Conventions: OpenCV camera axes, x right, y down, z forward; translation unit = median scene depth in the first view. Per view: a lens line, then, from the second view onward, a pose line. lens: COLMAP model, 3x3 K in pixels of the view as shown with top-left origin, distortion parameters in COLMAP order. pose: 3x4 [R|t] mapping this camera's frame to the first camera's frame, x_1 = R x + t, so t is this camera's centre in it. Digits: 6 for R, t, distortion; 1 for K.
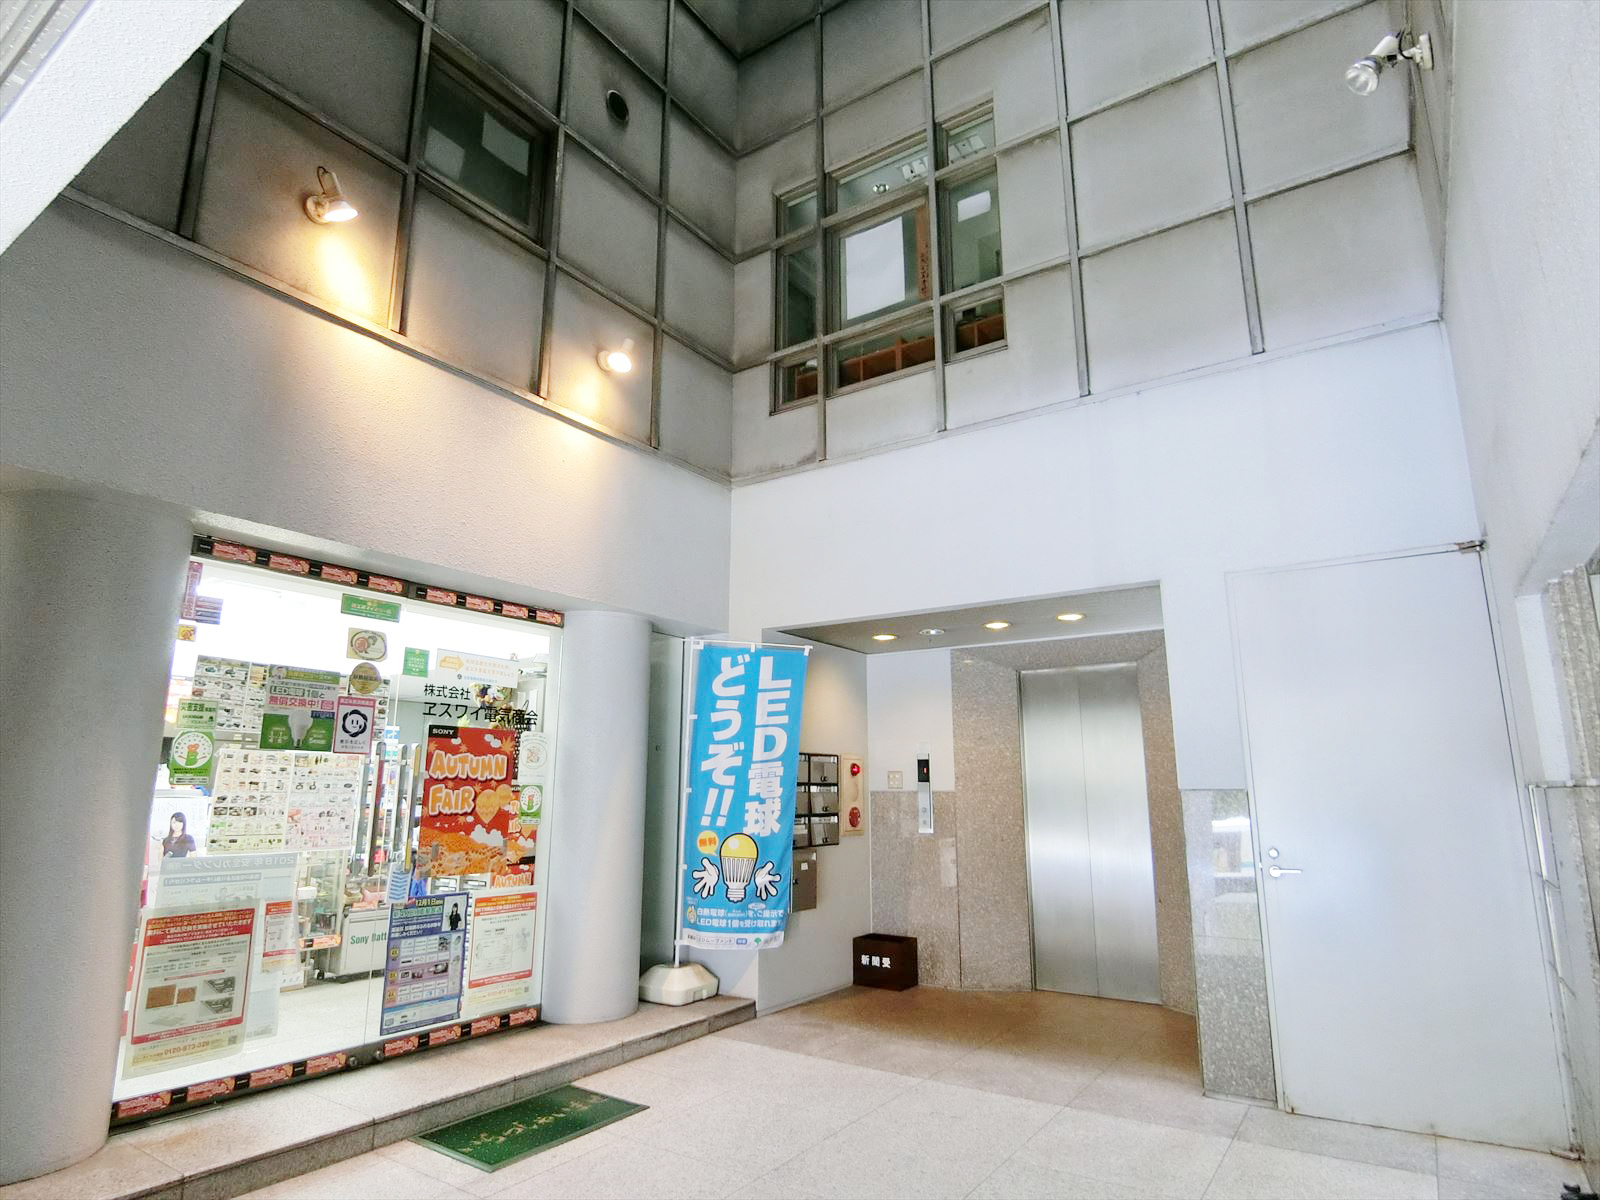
lens RADIAL K [[898.9, 0, 802.0], [0, 898.9, 590.4], [0, 0, 1]] dist [-0.006798, -0.000062]
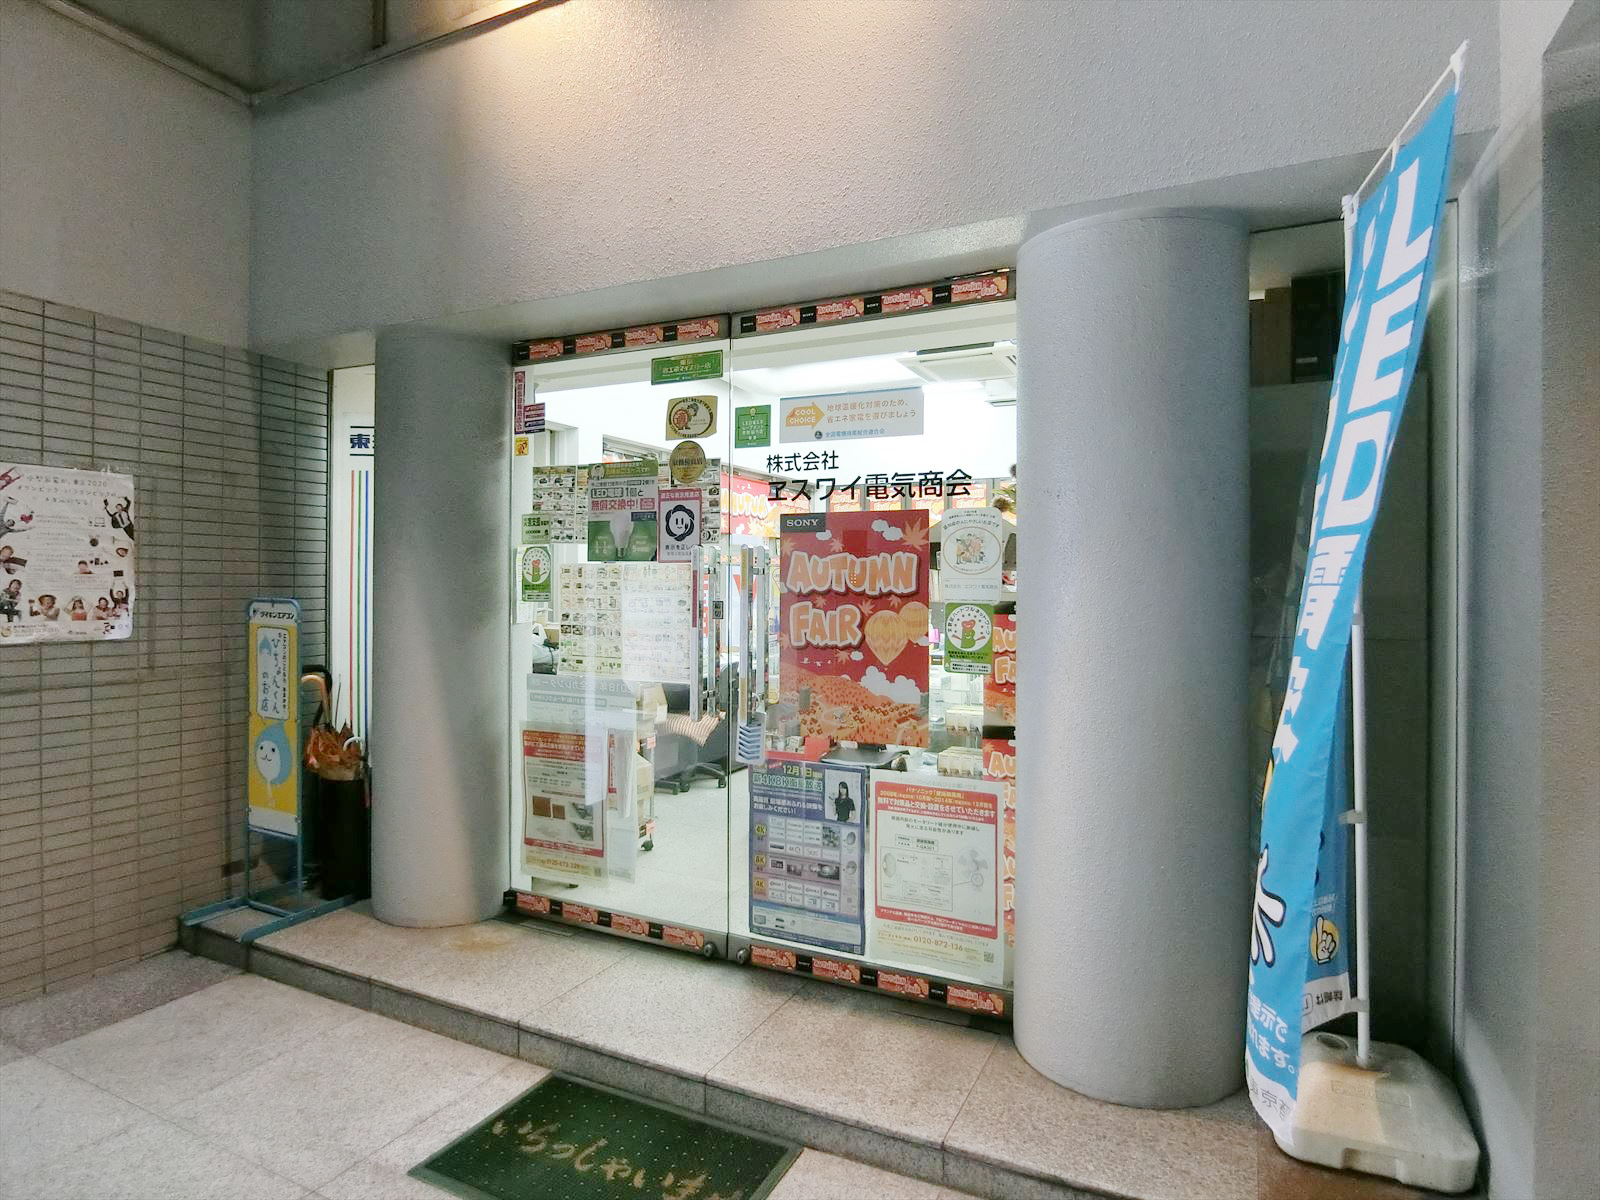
lens RADIAL K [[898.9, 0, 802.0], [0, 898.9, 590.4], [0, 0, 1]] dist [-0.006798, -0.000062]
pose [[0.141496, -0.004191, -0.989930, 0.256263], [0.209031, 0.977570, 0.025739, 0.195429], [0.967618, -0.210568, 0.139198, 0.930762]]
